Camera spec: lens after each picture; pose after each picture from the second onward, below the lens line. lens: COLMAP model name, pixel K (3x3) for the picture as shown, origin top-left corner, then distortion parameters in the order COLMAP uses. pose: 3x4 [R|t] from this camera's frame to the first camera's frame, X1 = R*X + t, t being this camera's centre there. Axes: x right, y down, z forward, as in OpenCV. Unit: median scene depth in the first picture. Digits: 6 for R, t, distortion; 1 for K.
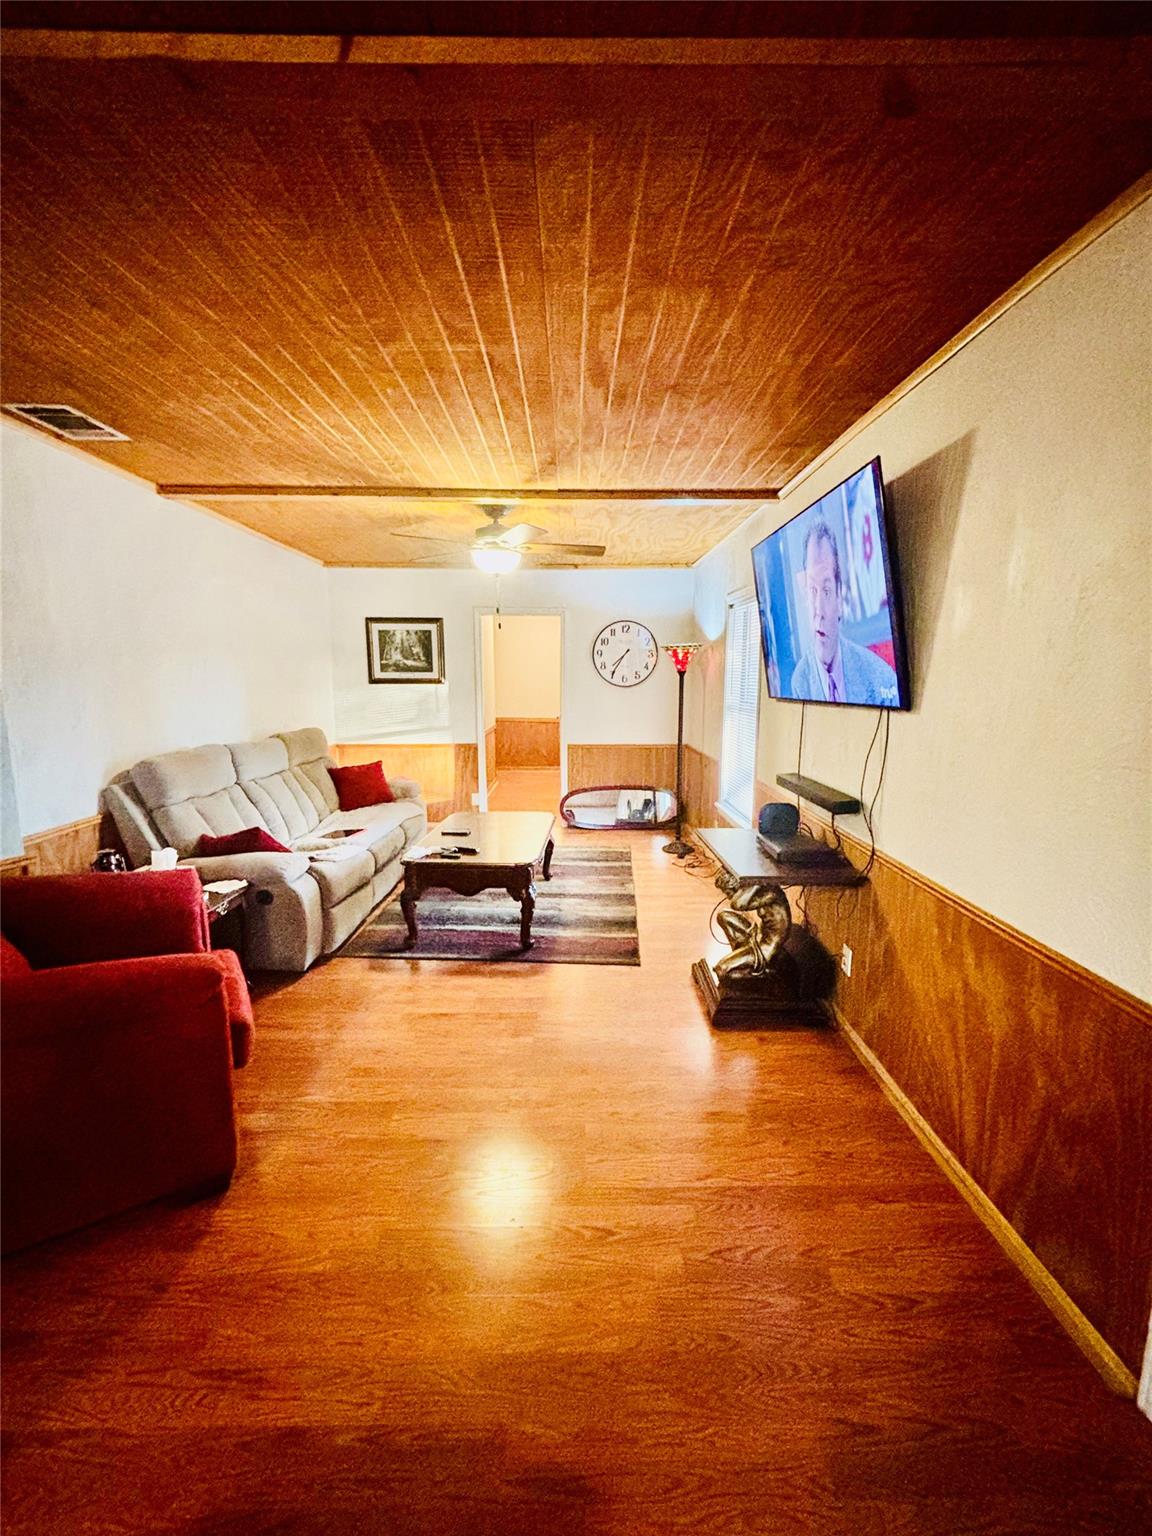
lens RADIAL K [[618.5, 0, 577.3], [0, 618.5, 771.3], [0, 0, 1]] dist [0.000071, -0.000043]
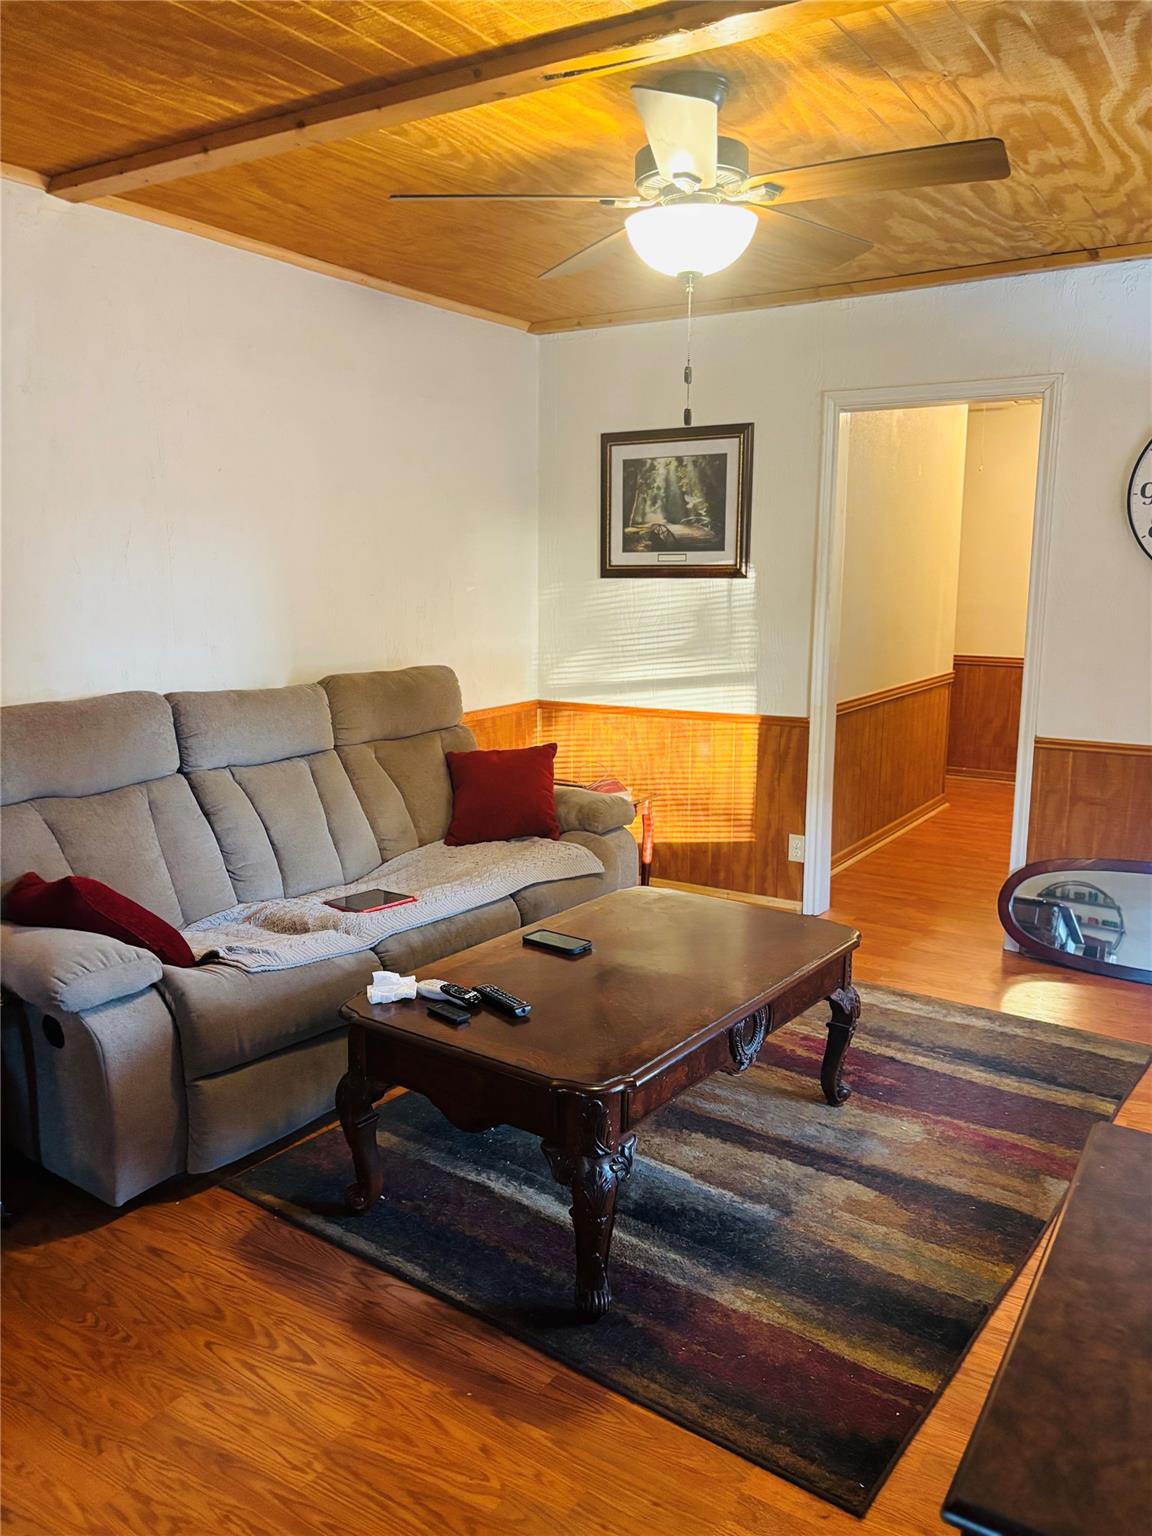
lens RADIAL K [[1146.5, 0, 579.5], [0, 1146.5, 787.8], [0, 0, 1]] dist [0.021253, 0.000531]
pose [[0.827917, 0.107273, -0.550496, 0.229056], [-0.085205, 0.994202, 0.065593, -0.057371], [0.554341, -0.007401, 0.832257, 0.402264]]
